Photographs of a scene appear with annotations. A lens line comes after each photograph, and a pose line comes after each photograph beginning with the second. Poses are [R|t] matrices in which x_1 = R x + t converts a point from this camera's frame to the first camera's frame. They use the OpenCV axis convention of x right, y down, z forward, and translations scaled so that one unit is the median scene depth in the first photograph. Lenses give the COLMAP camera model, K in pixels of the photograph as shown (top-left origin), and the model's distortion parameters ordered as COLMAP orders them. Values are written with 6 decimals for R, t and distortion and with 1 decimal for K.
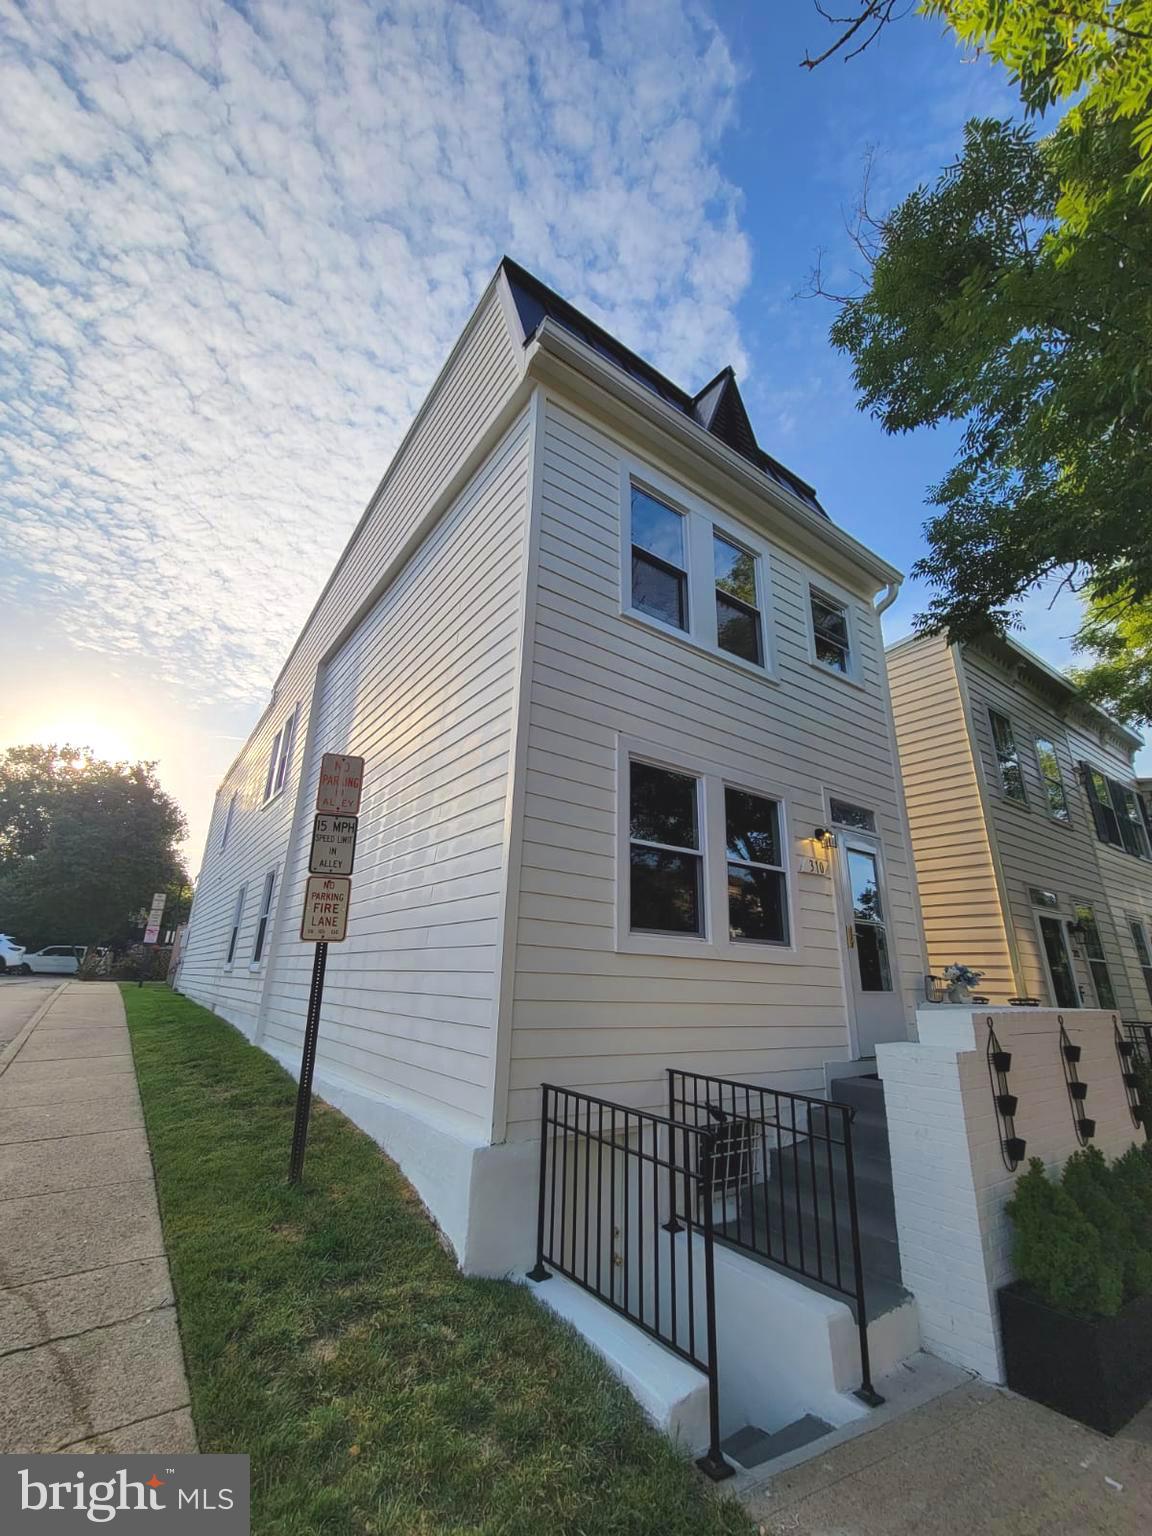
lens RADIAL K [[629.2, 0, 567.1], [0, 629.2, 773.6], [0, 0, 1]] dist [0.002314, 0.000339]
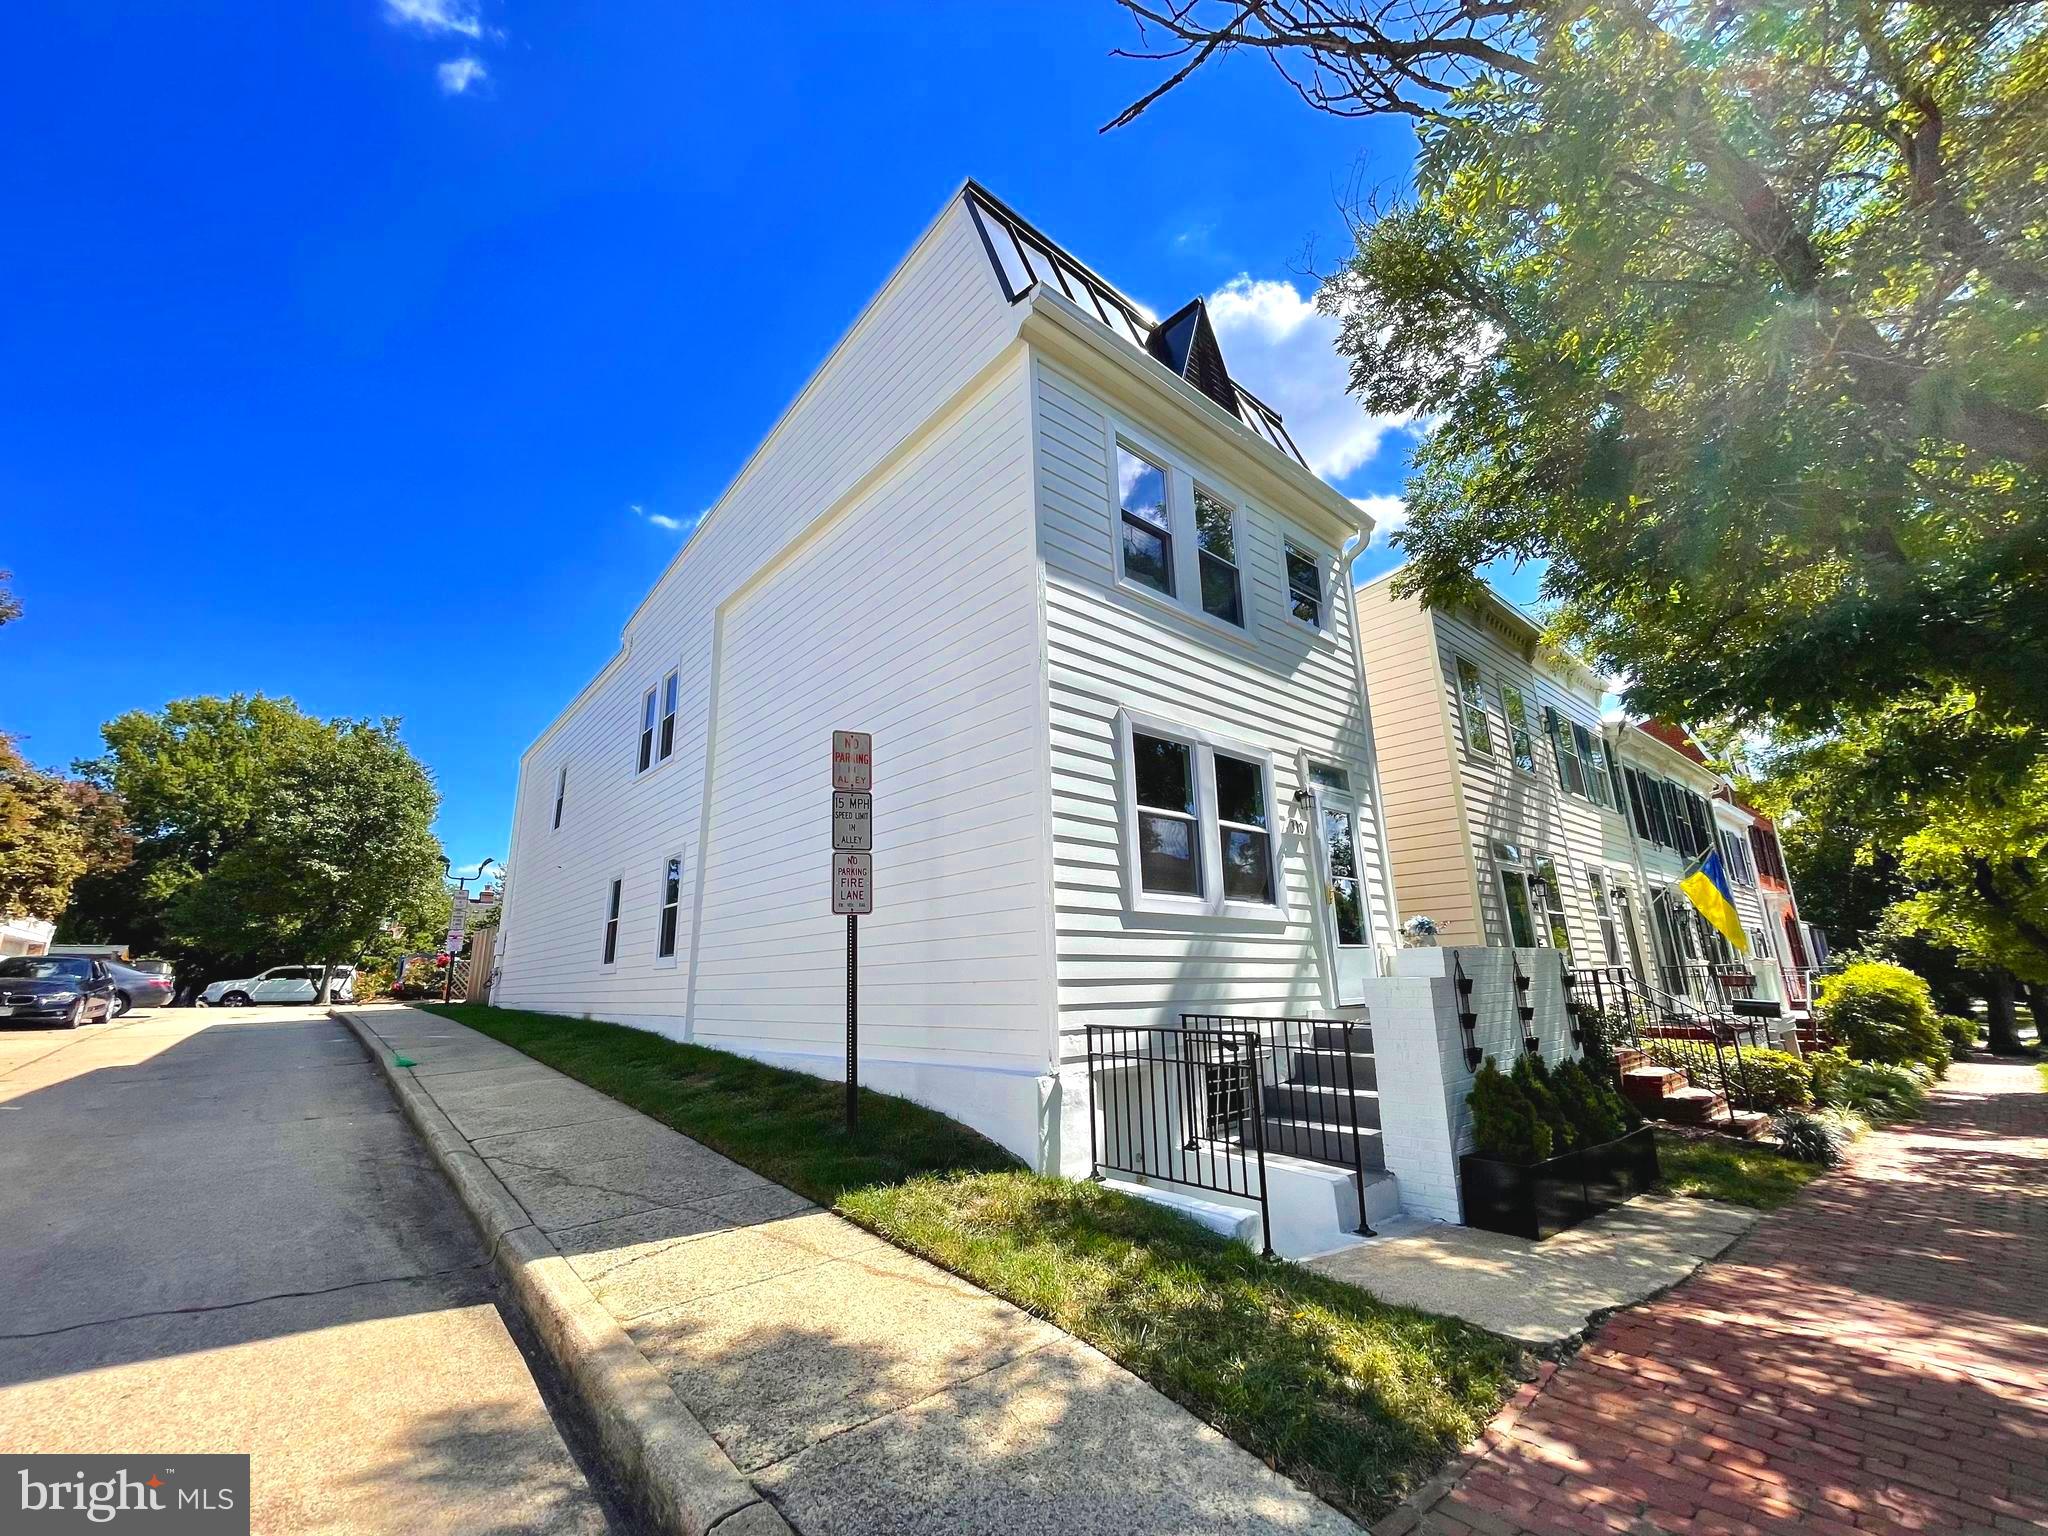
lens RADIAL K [[813.2, 0, 1027.5], [0, 813.2, 765.4], [0, 0, 1]] dist [-0.000158, -0.000046]
pose [[0.993978, -0.023756, 0.106976, -0.203610], [0.017487, 0.998095, 0.059163, -0.044038], [-0.108177, -0.056936, 0.992500, -0.291564]]
